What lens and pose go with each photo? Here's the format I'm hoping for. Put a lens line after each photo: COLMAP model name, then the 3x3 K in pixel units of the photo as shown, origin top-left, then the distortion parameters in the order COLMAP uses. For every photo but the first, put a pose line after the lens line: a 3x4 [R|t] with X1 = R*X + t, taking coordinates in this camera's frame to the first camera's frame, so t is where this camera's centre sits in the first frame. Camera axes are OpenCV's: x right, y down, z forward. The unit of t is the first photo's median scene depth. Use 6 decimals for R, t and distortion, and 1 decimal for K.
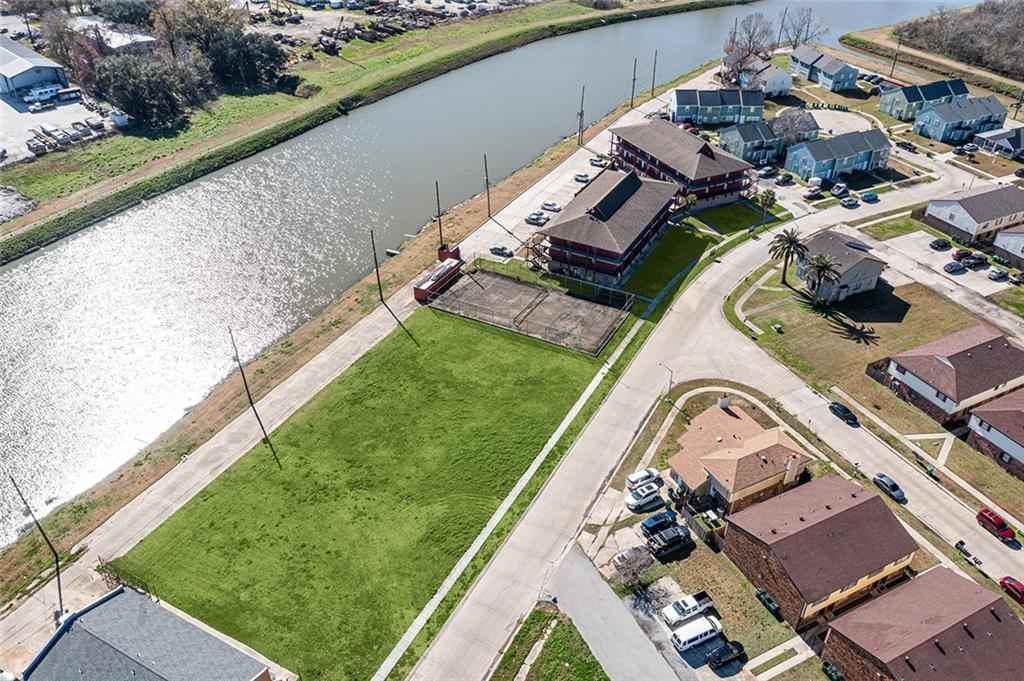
lens RADIAL K [[807.1, 0, 529.0], [0, 807.1, 342.9], [0, 0, 1]] dist [-0.018707, 0.010867]
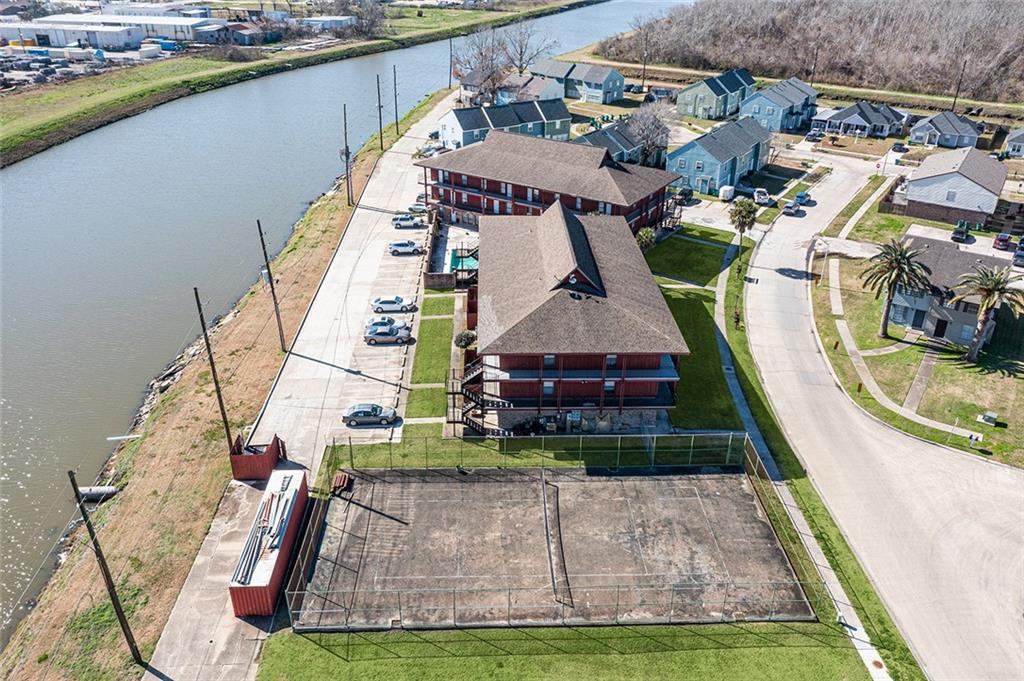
lens RADIAL K [[793.0, 0, 512.0], [0, 793.0, 340.5], [0, 0, 1]] dist [-0.016890, 0.004624]
pose [[0.870880, -0.227633, 0.435605, -0.152372], [0.279031, 0.958594, -0.056922, -0.112027], [-0.404611, 0.171119, 0.898337, 0.599114]]
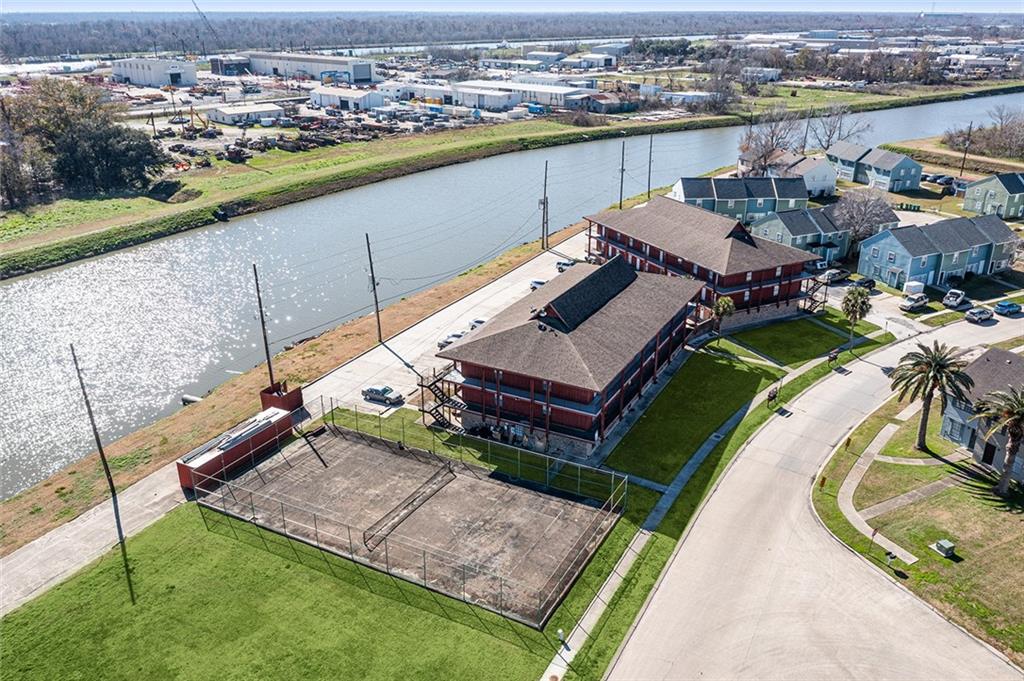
lens RADIAL K [[807.1, 0, 529.0], [0, 807.1, 342.9], [0, 0, 1]] dist [-0.018707, 0.010867]
pose [[0.999973, -0.007388, -0.000447, 0.067927], [0.007126, 0.977311, -0.211692, -0.034118], [0.002001, 0.211683, 0.977336, 0.483181]]
